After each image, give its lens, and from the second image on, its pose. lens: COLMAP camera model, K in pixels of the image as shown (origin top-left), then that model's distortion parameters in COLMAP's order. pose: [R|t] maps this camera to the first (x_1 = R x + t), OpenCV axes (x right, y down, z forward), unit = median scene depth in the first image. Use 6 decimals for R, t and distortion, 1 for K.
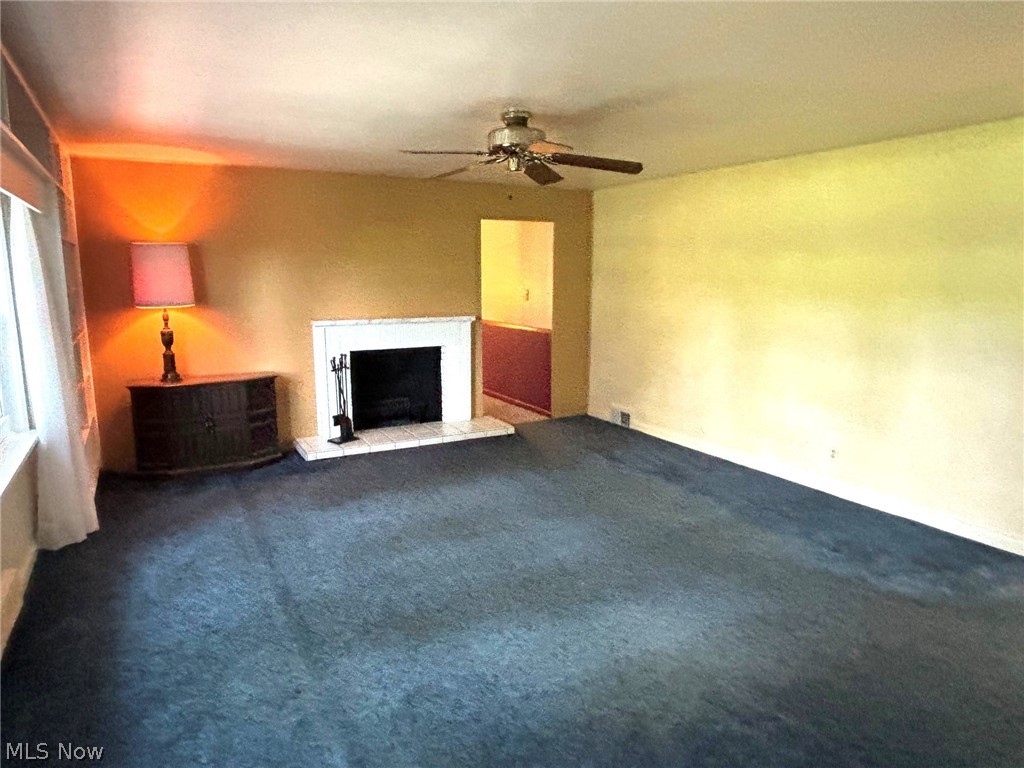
lens RADIAL K [[652.9, 0, 508.6], [0, 652.9, 384.4], [0, 0, 1]] dist [0.006822, -0.024640]
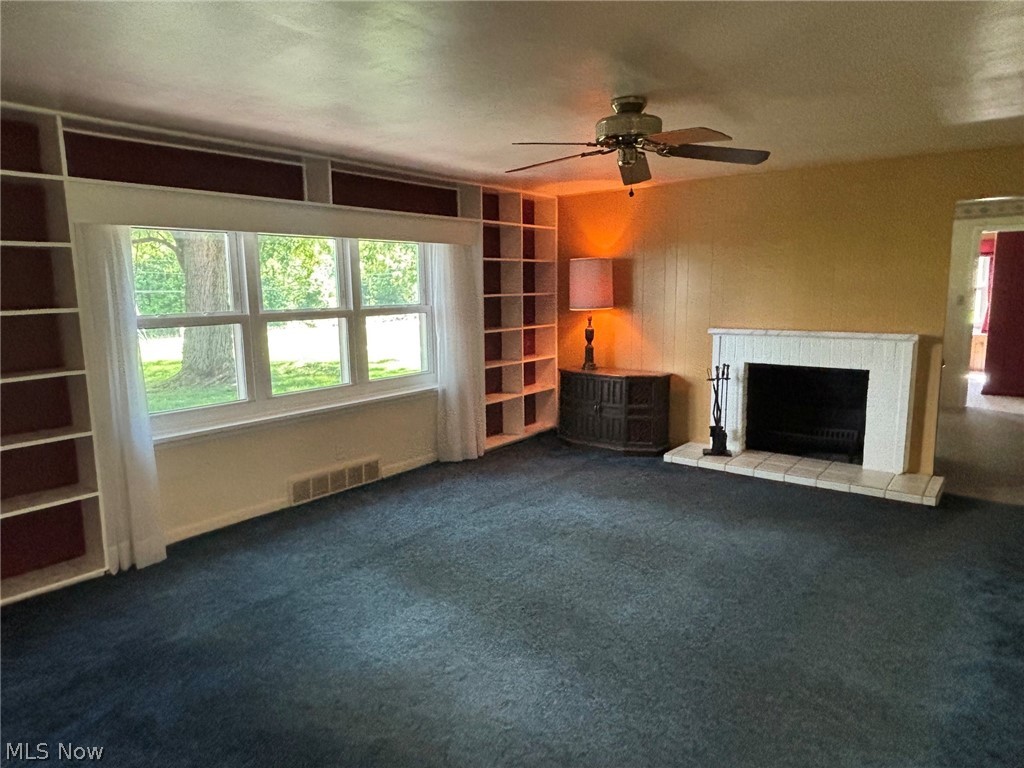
lens RADIAL K [[664.9, 0, 508.0], [0, 664.9, 375.3], [0, 0, 1]] dist [0.083062, -0.112044]
pose [[0.390043, 0.121839, -0.912700, 0.557645], [-0.138829, 0.987658, 0.072517, -0.061719], [0.910271, 0.098425, 0.402144, 0.341410]]
